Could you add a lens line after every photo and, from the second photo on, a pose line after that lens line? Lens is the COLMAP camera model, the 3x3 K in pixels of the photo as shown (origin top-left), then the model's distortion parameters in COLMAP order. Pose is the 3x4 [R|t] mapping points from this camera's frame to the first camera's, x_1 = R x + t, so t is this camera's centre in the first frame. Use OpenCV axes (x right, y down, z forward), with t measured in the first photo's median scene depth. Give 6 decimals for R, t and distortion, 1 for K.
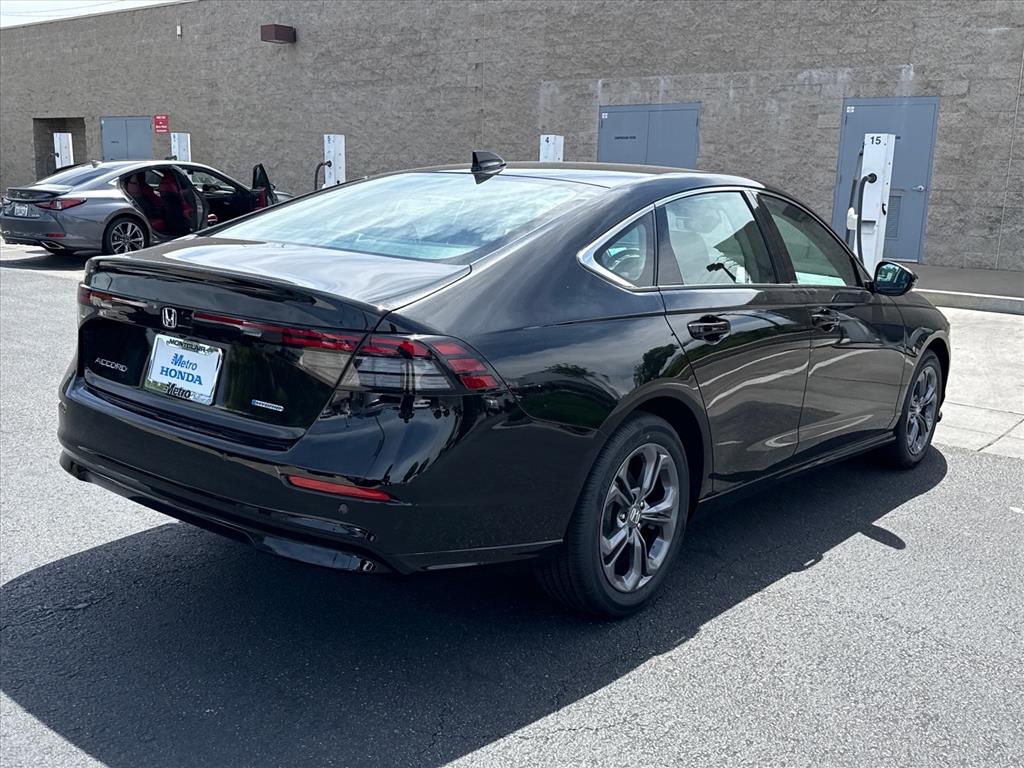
lens RADIAL K [[982.6, 0, 512.0], [0, 982.6, 384.0], [0, 0, 1]] dist [0.132360, -0.265875]
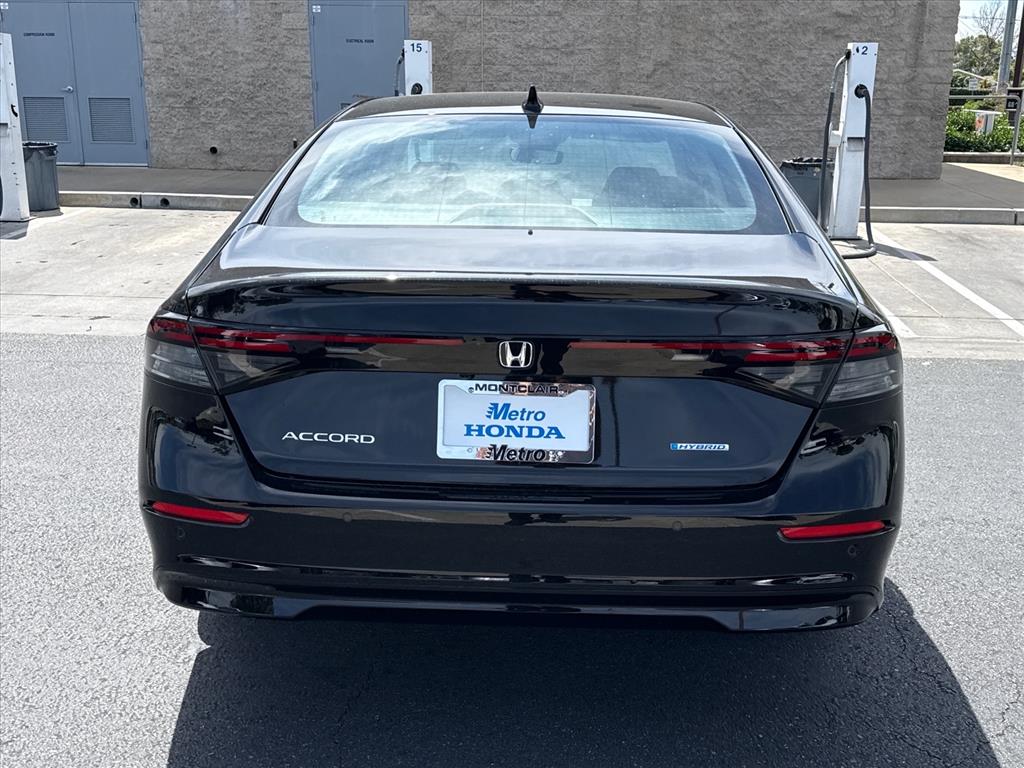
lens RADIAL K [[1050.8, 0, 512.0], [0, 1050.8, 384.0], [0, 0, 1]] dist [0.217906, -0.512836]
pose [[0.804752, -0.179171, 0.565925, -0.155277], [0.135940, 0.983651, 0.118114, -0.027032], [-0.577836, -0.018120, 0.815952, 0.079480]]
